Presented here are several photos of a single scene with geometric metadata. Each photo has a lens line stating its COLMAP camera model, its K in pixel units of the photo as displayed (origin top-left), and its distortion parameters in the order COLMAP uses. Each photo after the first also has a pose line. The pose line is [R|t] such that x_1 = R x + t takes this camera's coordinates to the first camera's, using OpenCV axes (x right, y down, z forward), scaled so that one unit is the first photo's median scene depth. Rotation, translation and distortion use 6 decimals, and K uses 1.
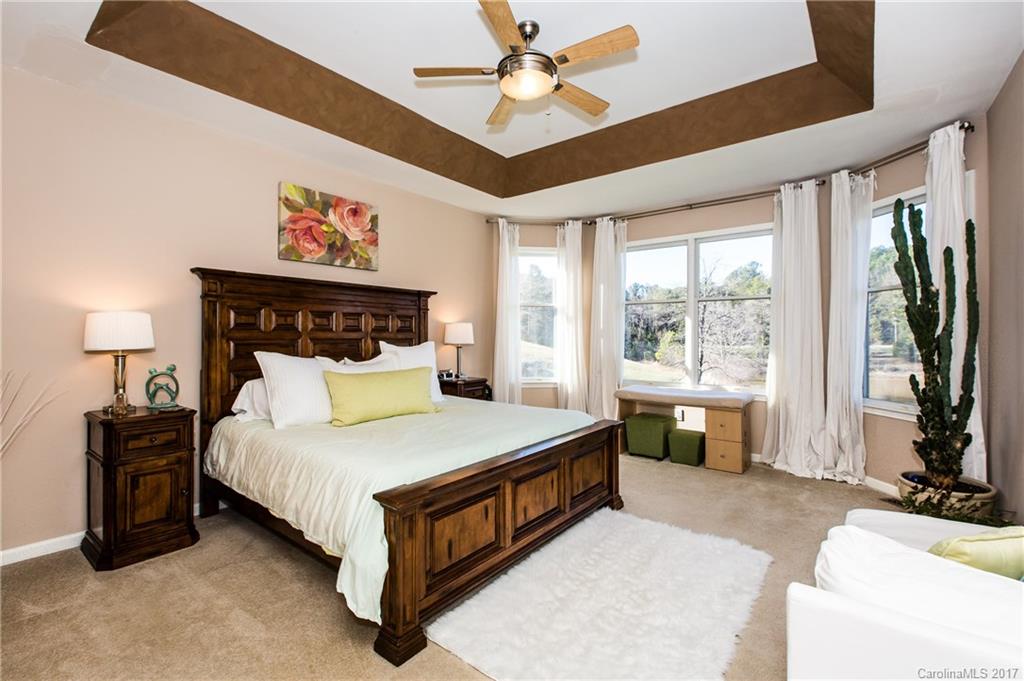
lens RADIAL K [[457.4, 0, 507.4], [0, 457.4, 342.3], [0, 0, 1]] dist [0.000261, 0.001196]
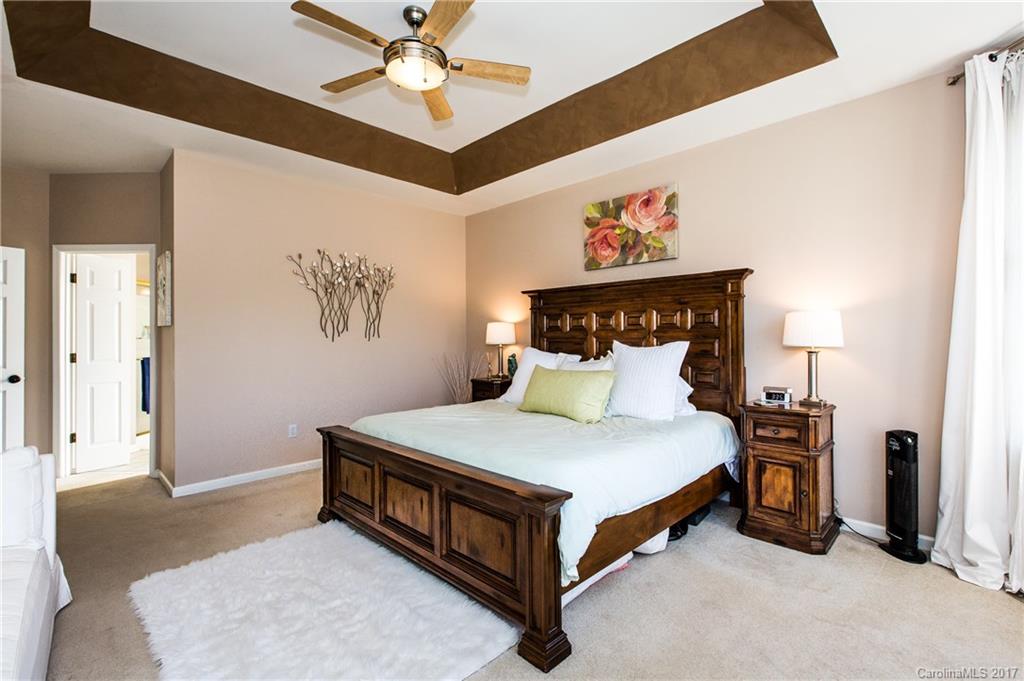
lens RADIAL K [[457.4, 0, 508.1], [0, 457.4, 332.2], [0, 0, 1]] dist [0.000261, 0.001196]
pose [[-0.116630, -0.006805, -0.993152, 0.671366], [-0.006754, 0.999959, -0.006059, -0.012574], [0.993153, 0.006002, -0.116671, 0.890064]]
